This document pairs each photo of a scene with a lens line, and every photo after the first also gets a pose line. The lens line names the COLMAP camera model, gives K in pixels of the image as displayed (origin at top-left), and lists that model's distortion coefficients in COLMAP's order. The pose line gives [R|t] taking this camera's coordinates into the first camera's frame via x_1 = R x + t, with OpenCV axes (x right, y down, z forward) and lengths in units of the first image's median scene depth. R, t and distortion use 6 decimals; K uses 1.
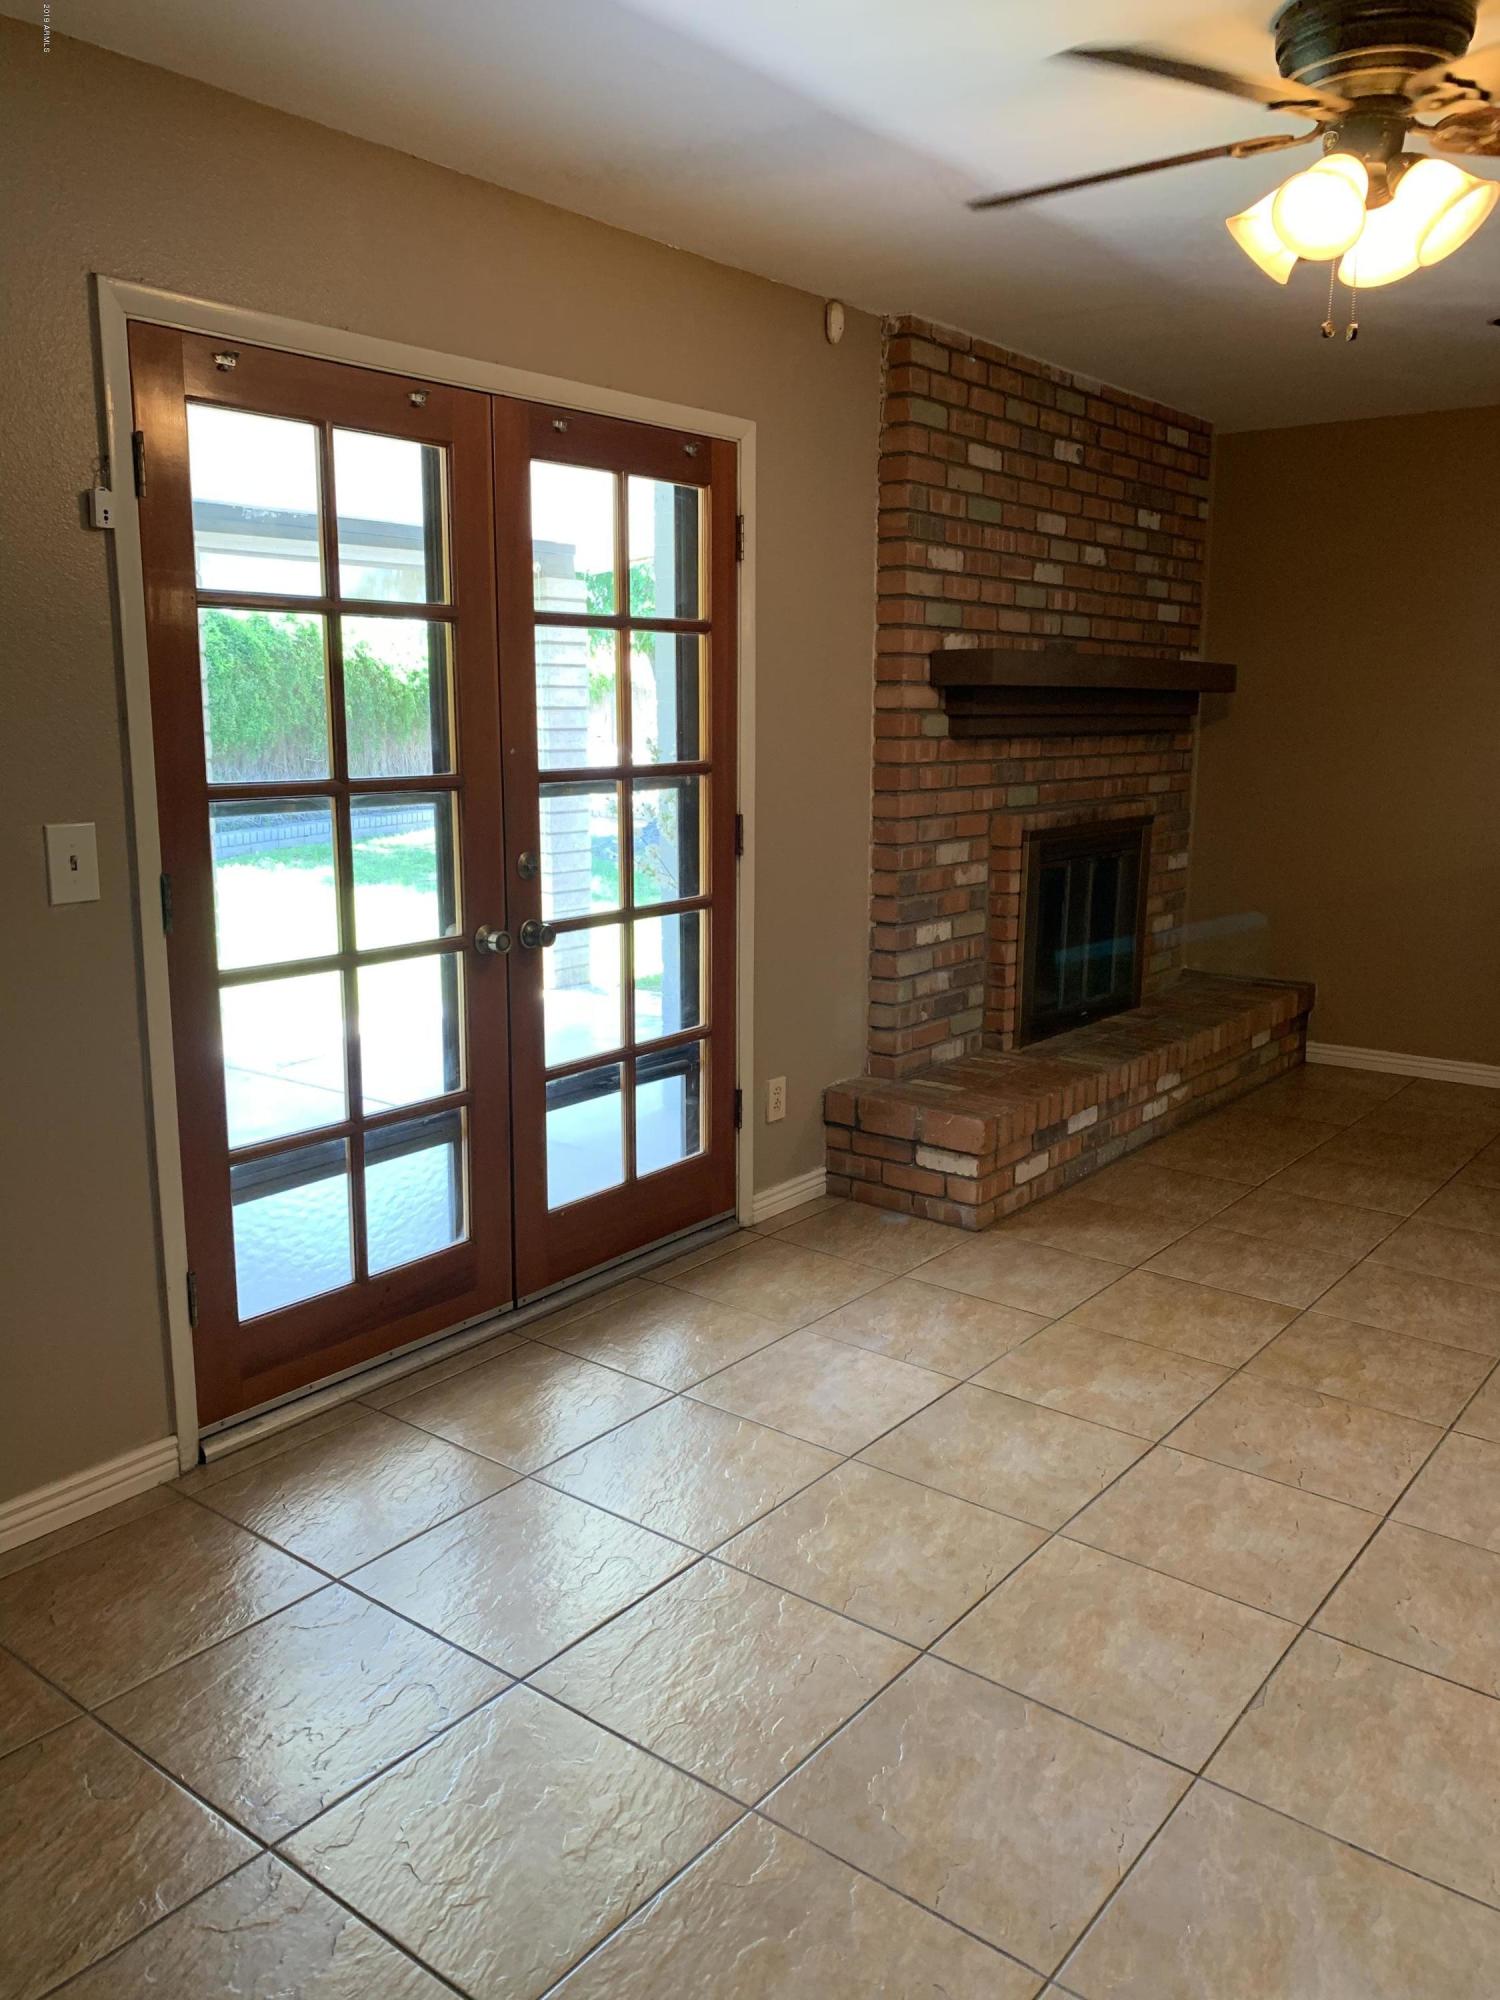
lens RADIAL K [[1567.8, 0, 706.9], [0, 1567.8, 950.9], [0, 0, 1]] dist [0.003495, 0.001853]
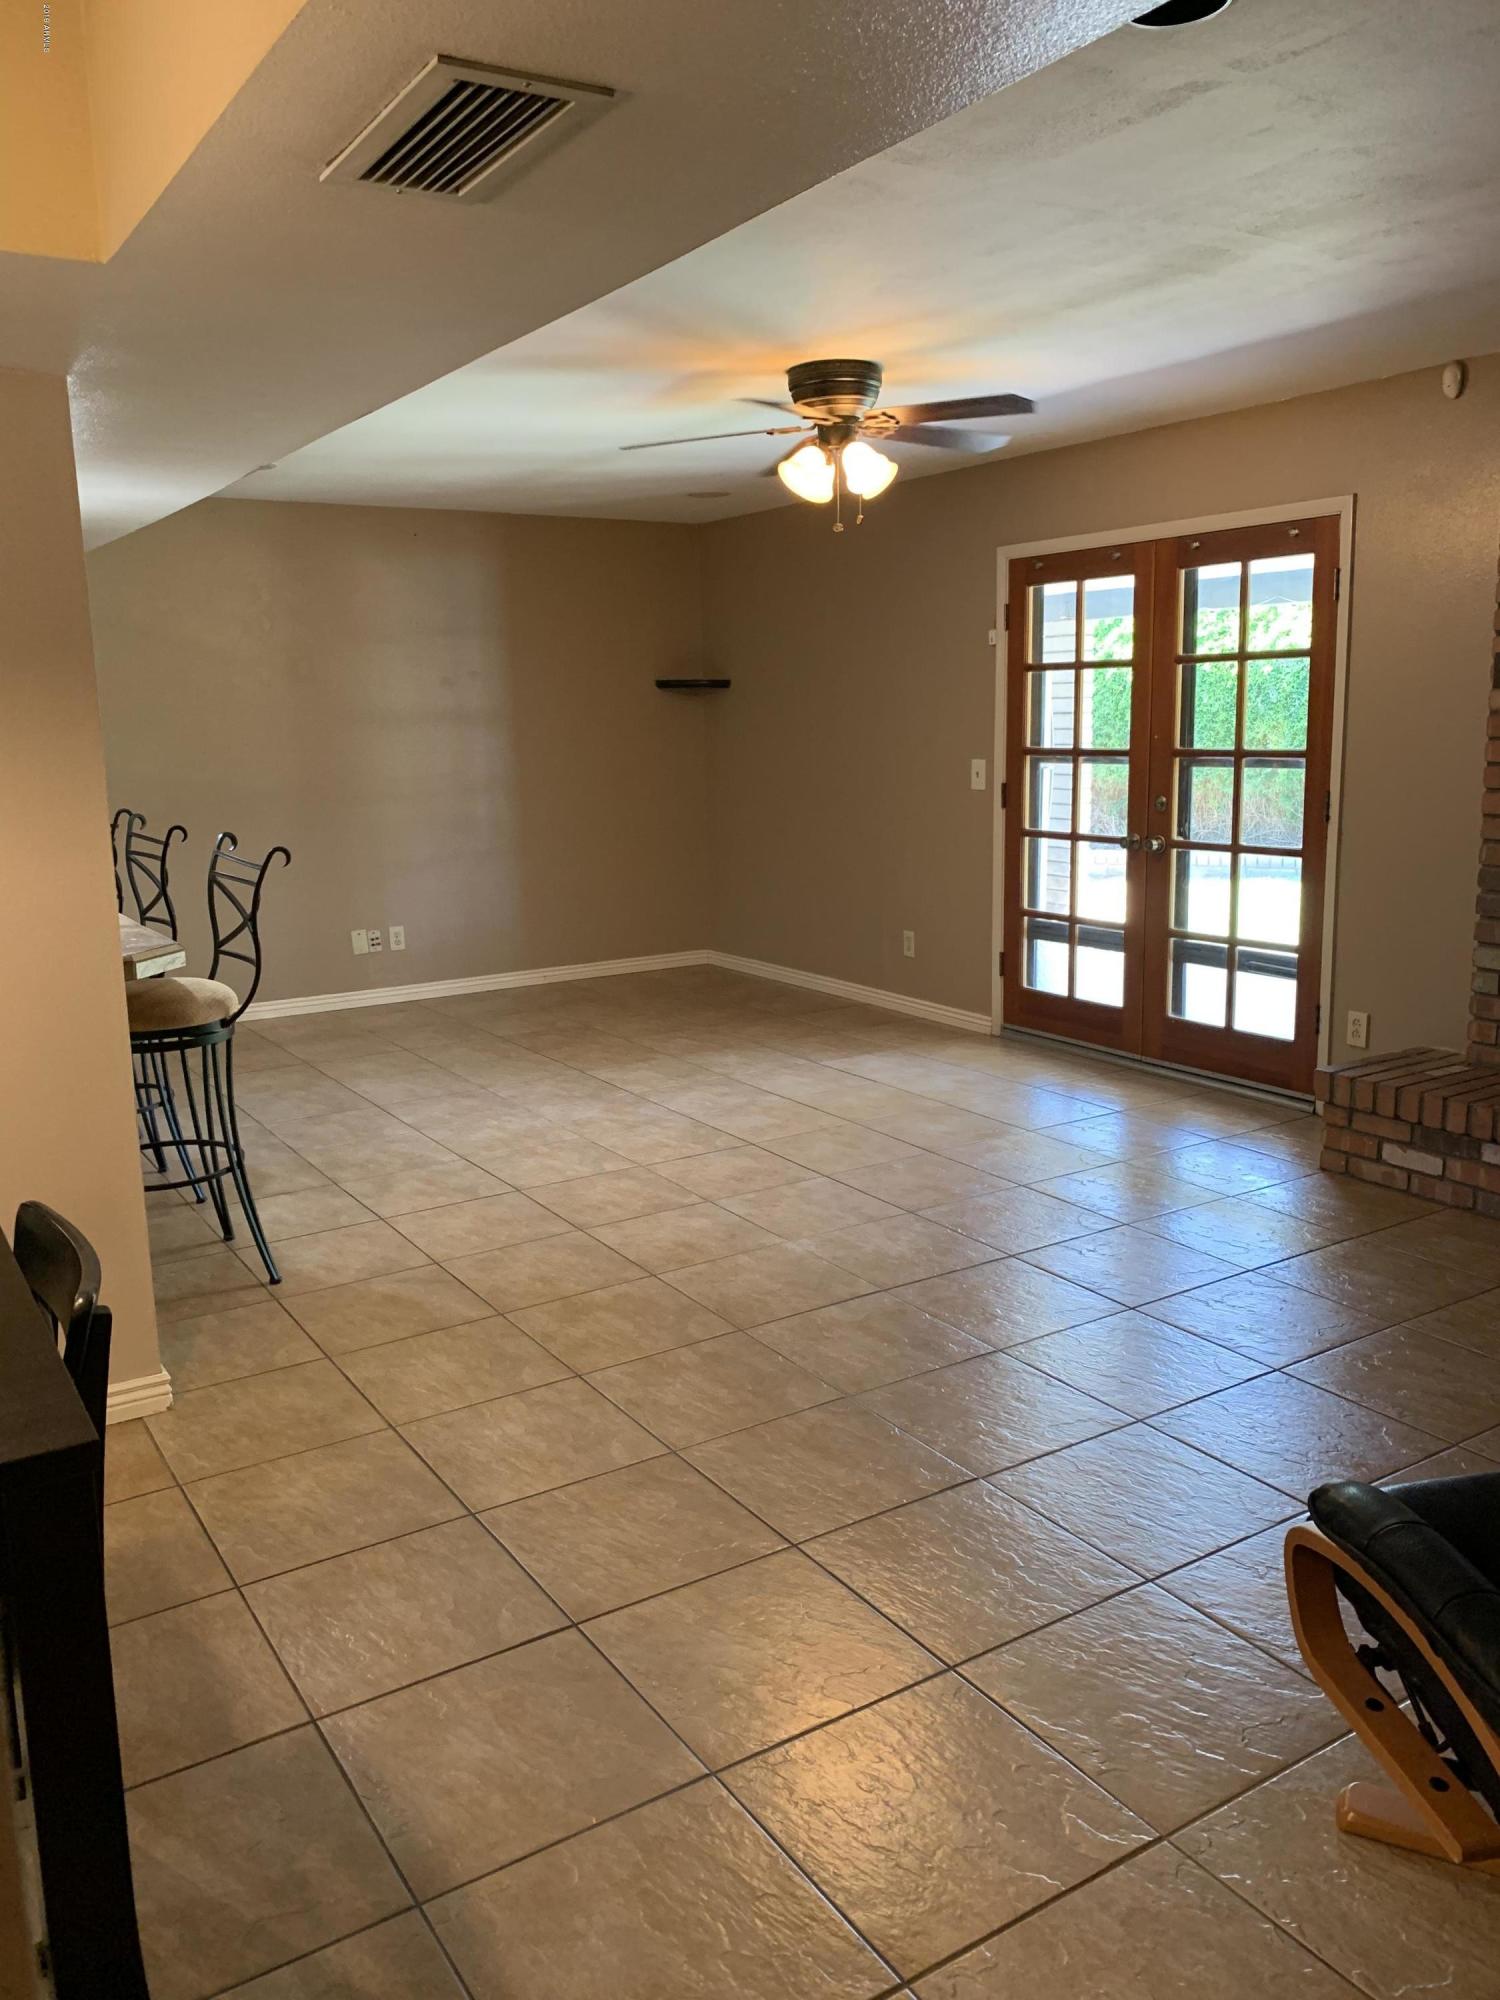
lens RADIAL K [[1542.9, 0, 745.2], [0, 1542.9, 977.4], [0, 0, 1]] dist [0.012668, 0.000264]
pose [[-0.324070, 0.165819, -0.931387, 1.678934], [-0.136248, 0.966074, 0.219401, -0.186625], [0.936170, 0.198001, -0.290483, 1.124497]]
